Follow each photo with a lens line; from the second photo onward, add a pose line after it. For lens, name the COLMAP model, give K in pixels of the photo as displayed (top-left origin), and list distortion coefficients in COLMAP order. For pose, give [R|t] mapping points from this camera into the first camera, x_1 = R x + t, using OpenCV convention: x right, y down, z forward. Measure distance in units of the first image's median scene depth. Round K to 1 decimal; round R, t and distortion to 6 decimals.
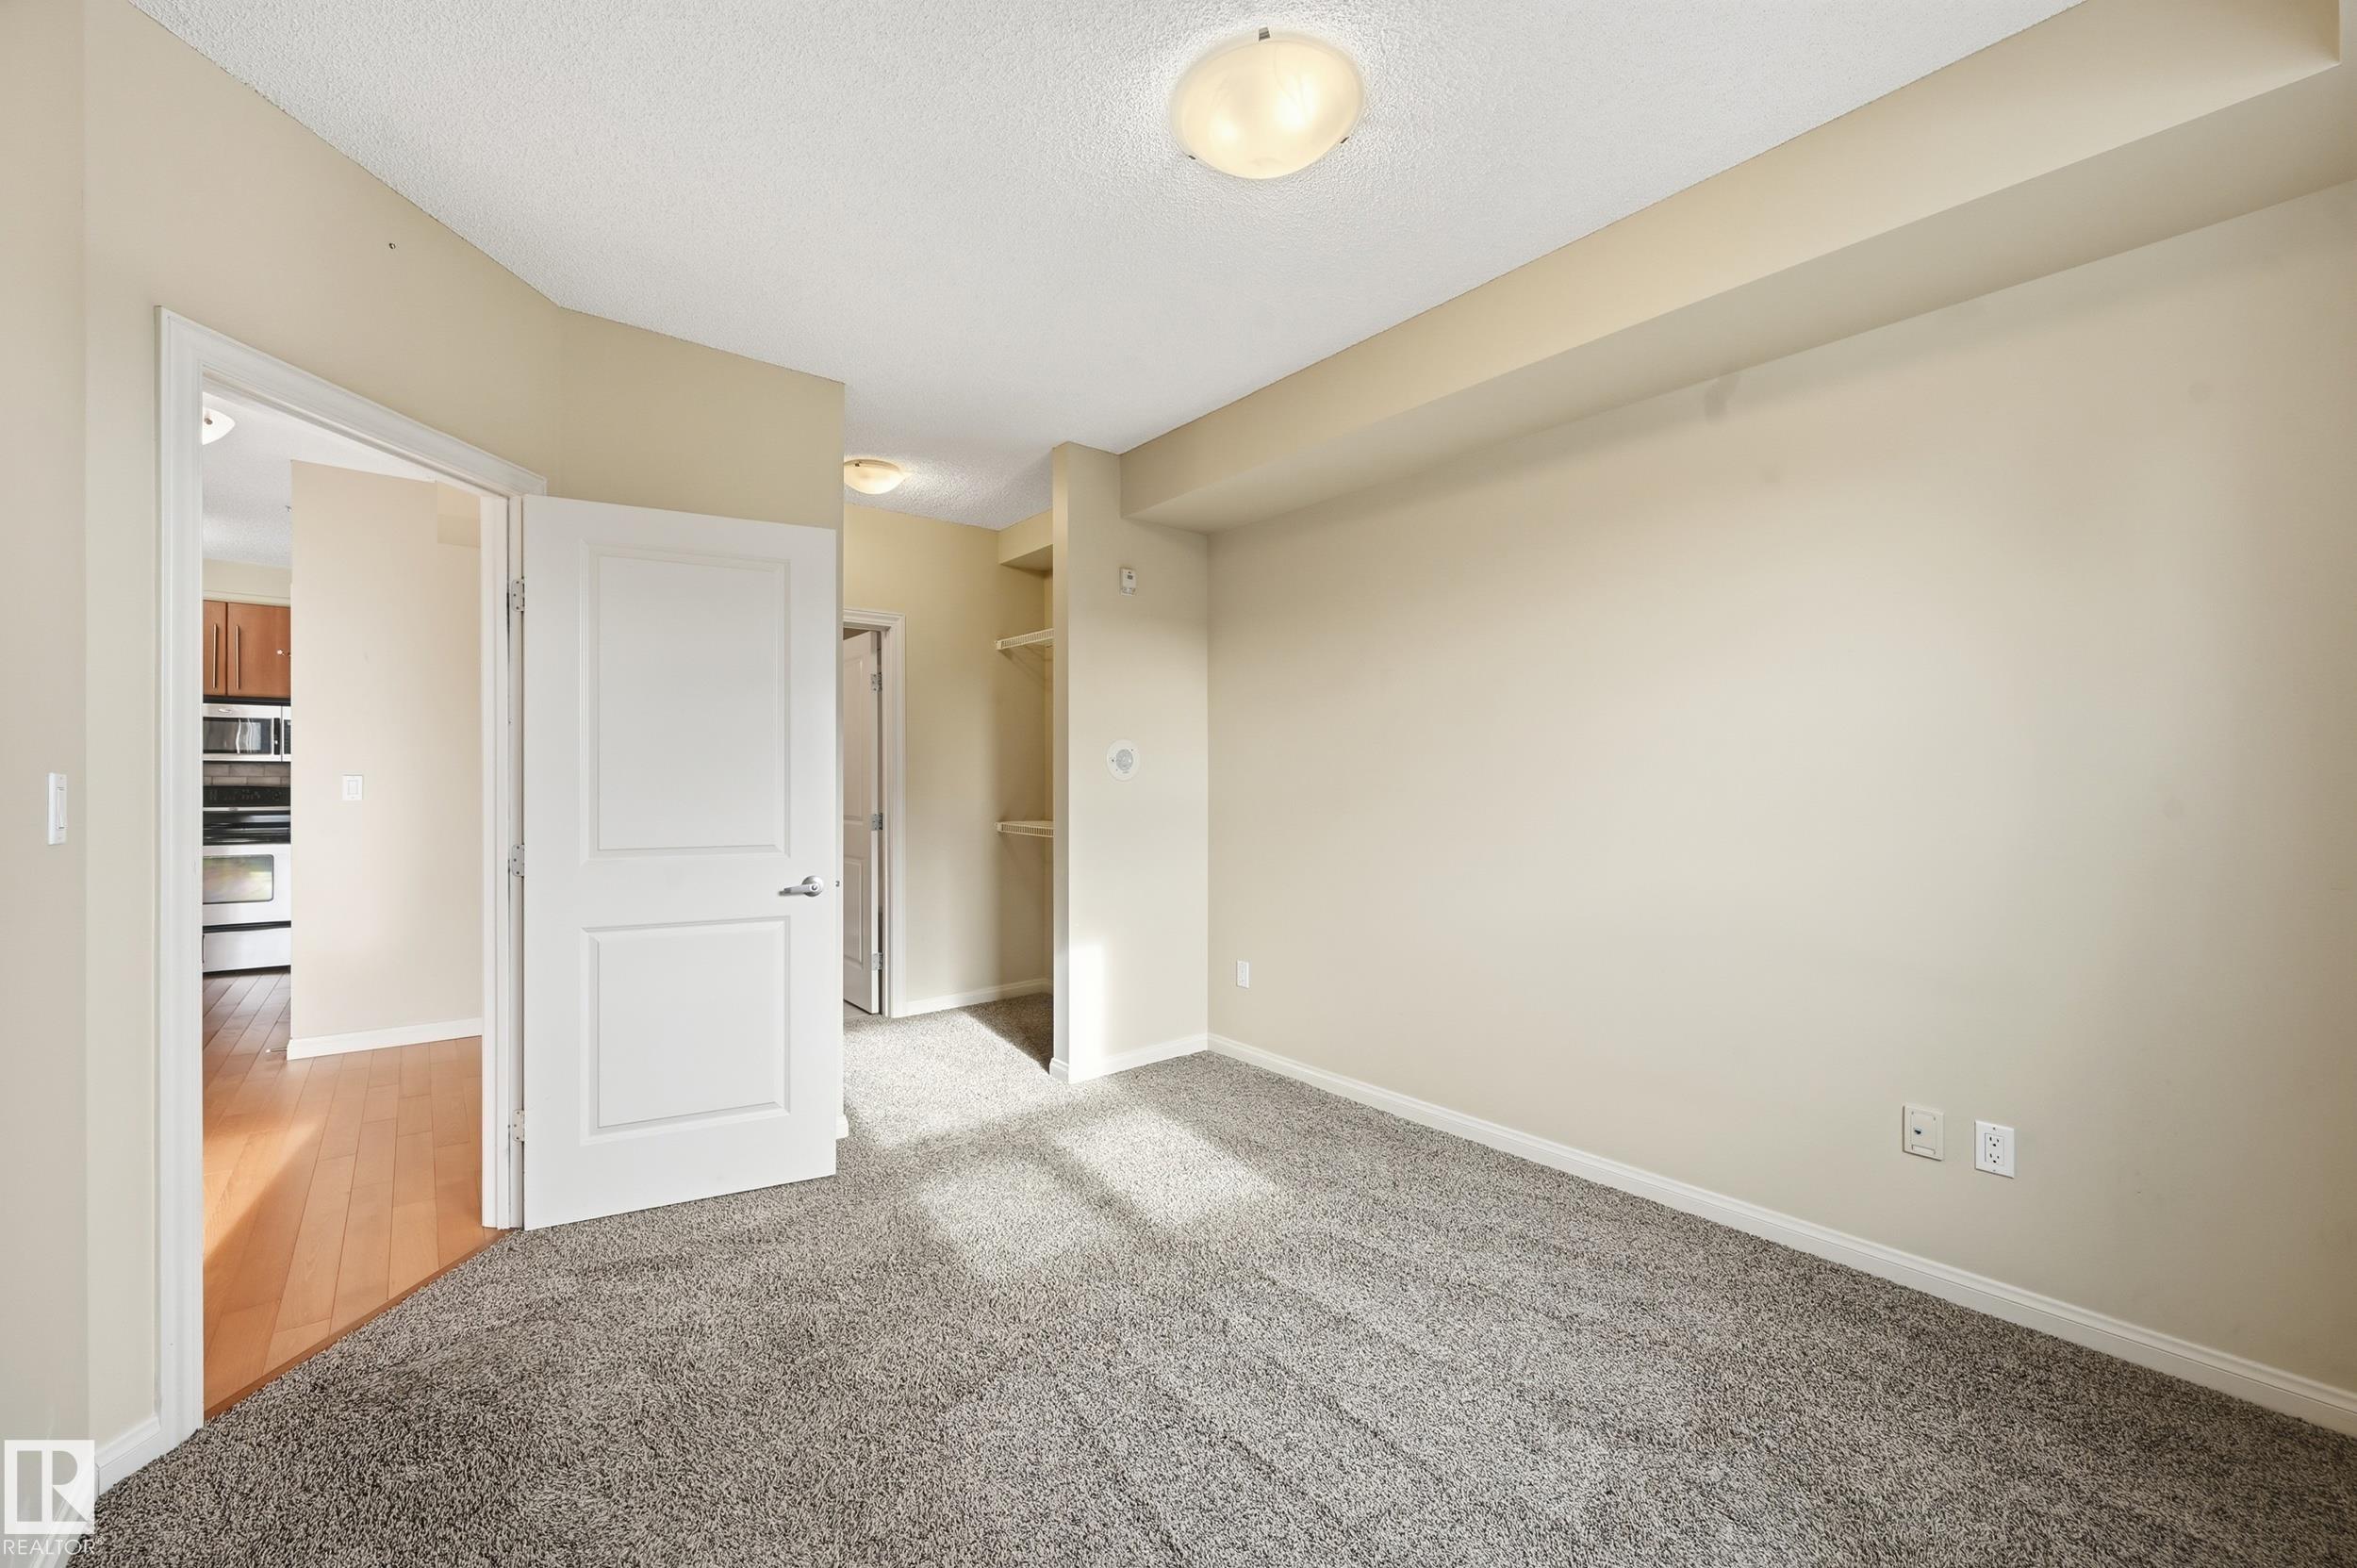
lens RADIAL K [[956.3, 0, 1178.5], [0, 956.3, 784.0], [0, 0, 1]] dist [0.000219, 0.000168]
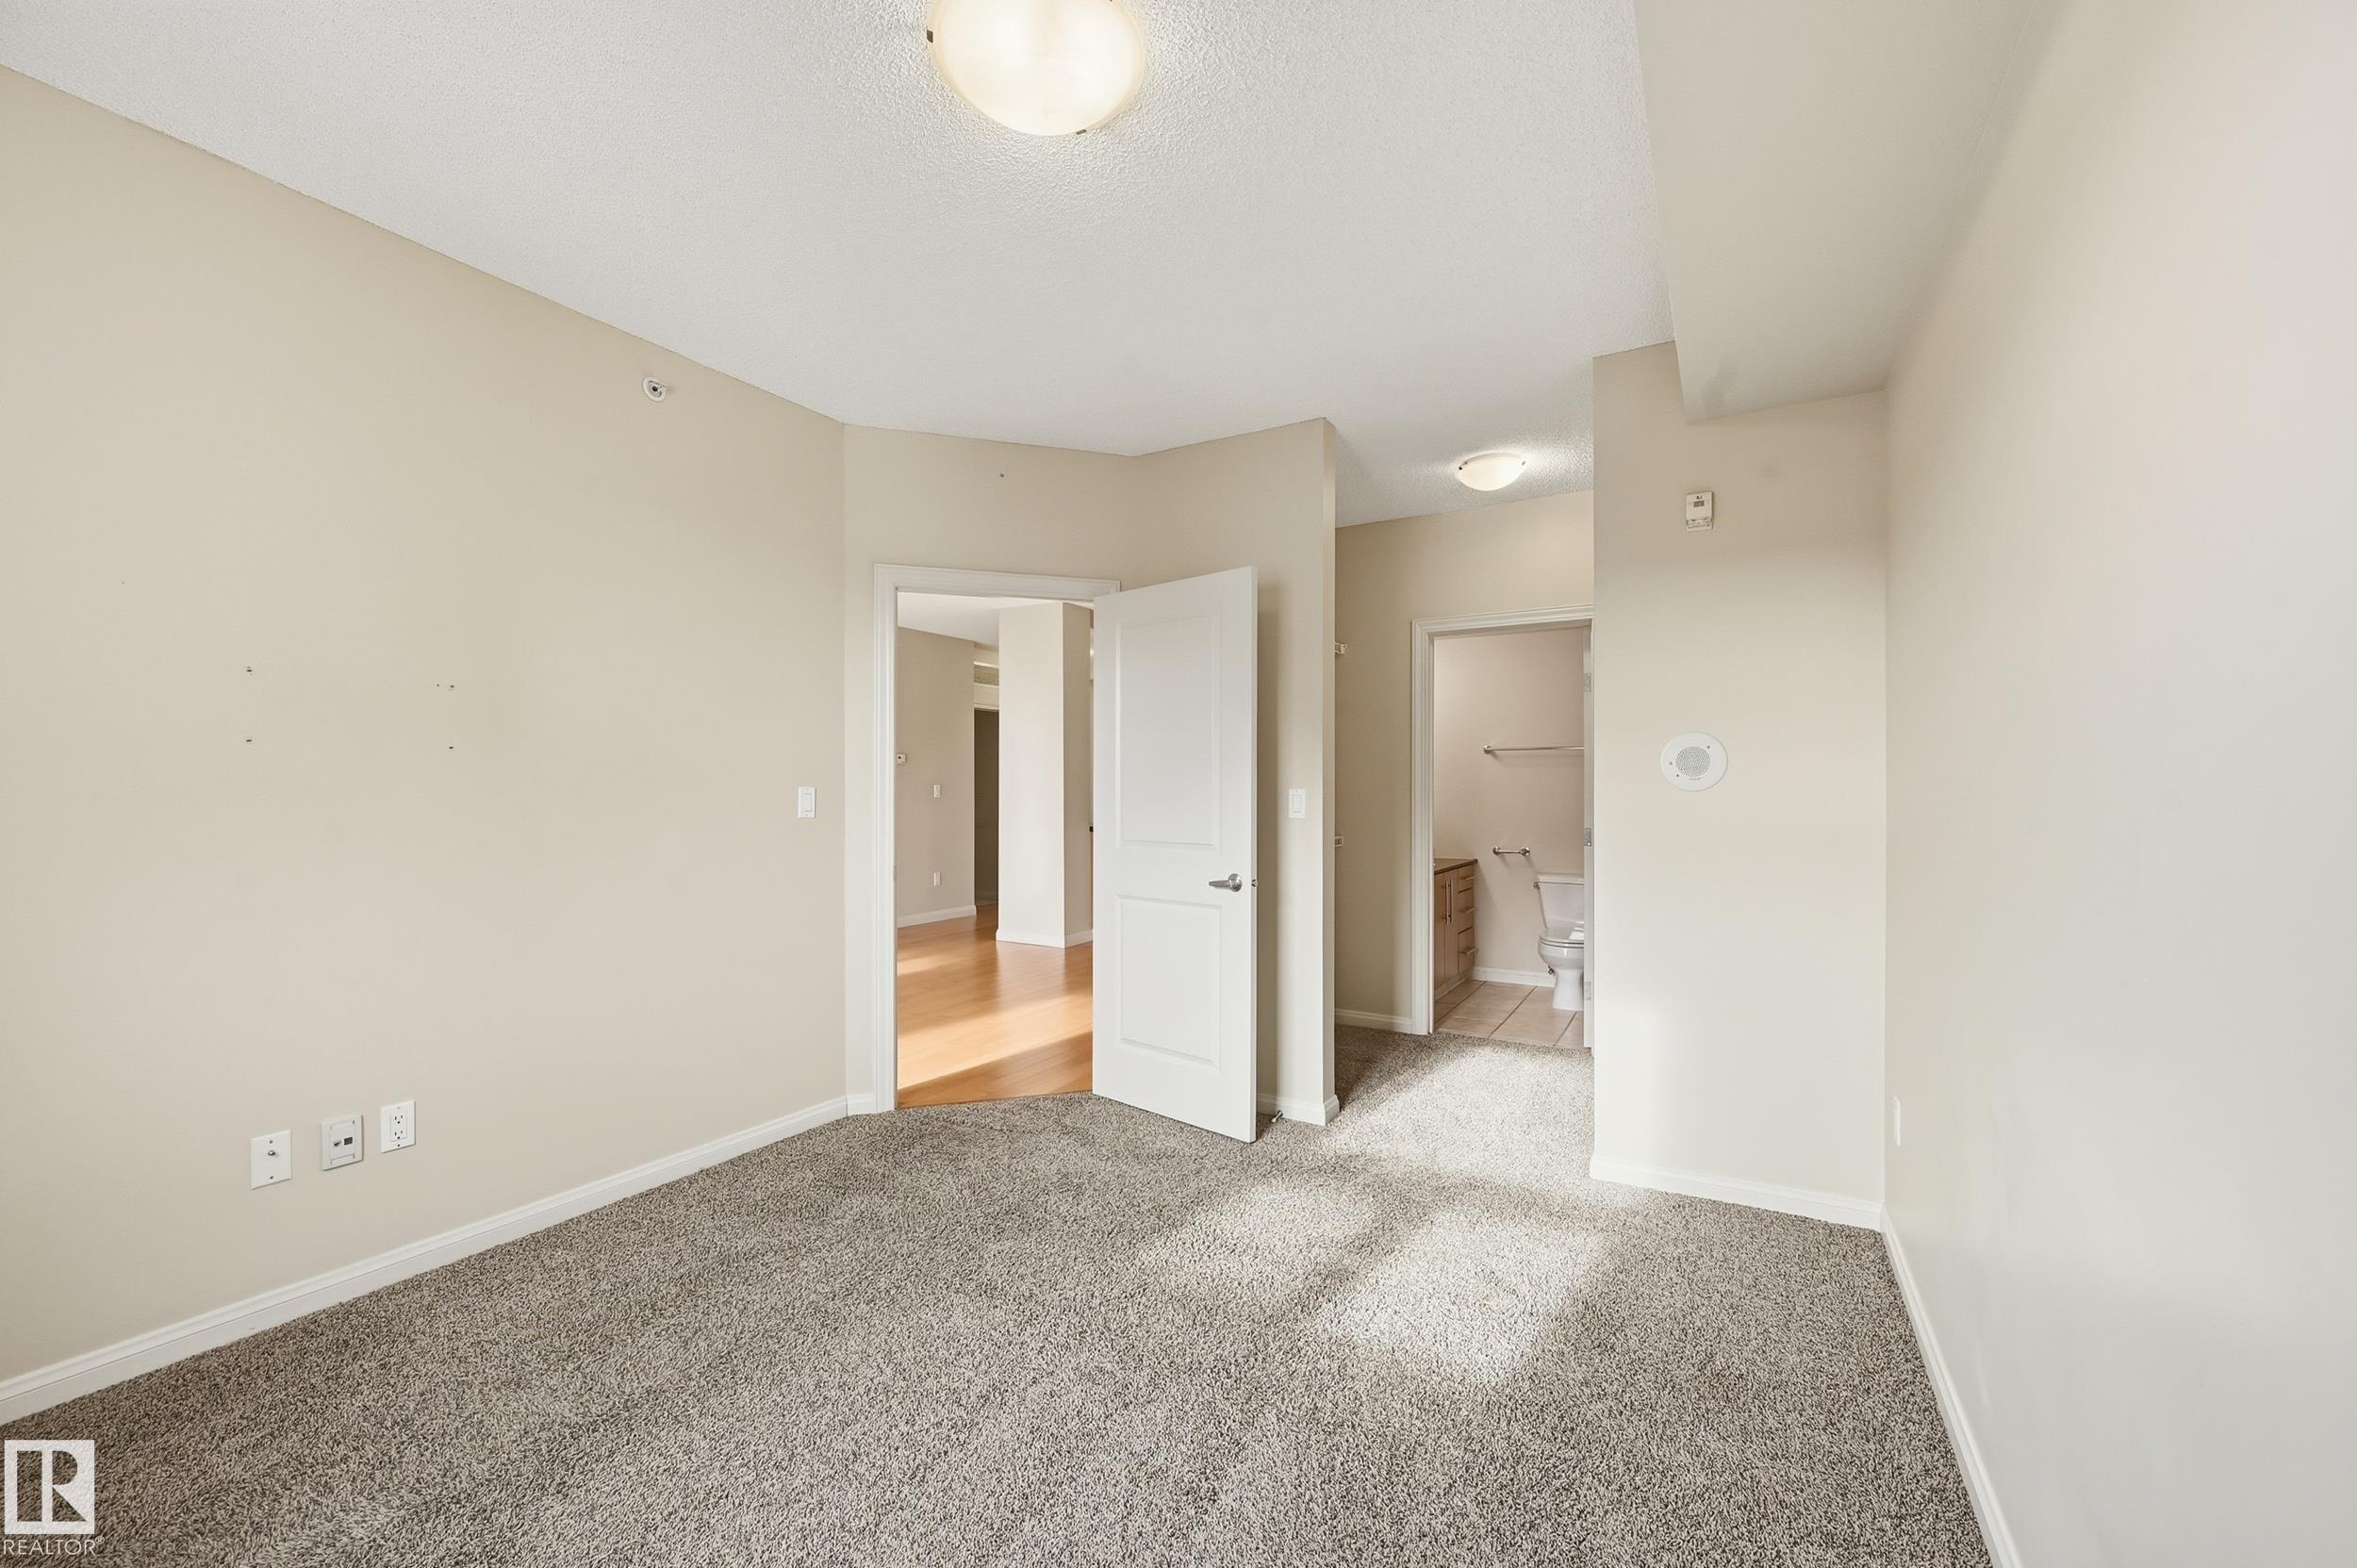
lens RADIAL K [[940.6, 0, 1175.9], [0, 940.6, 788.1], [0, 0, 1]] dist [-0.000179, 0.000250]
pose [[0.340582, -0.002570, -0.940211, 0.650797], [-0.003325, 0.999987, -0.003938, -0.000968], [0.940209, 0.004467, 0.340569, 0.547061]]
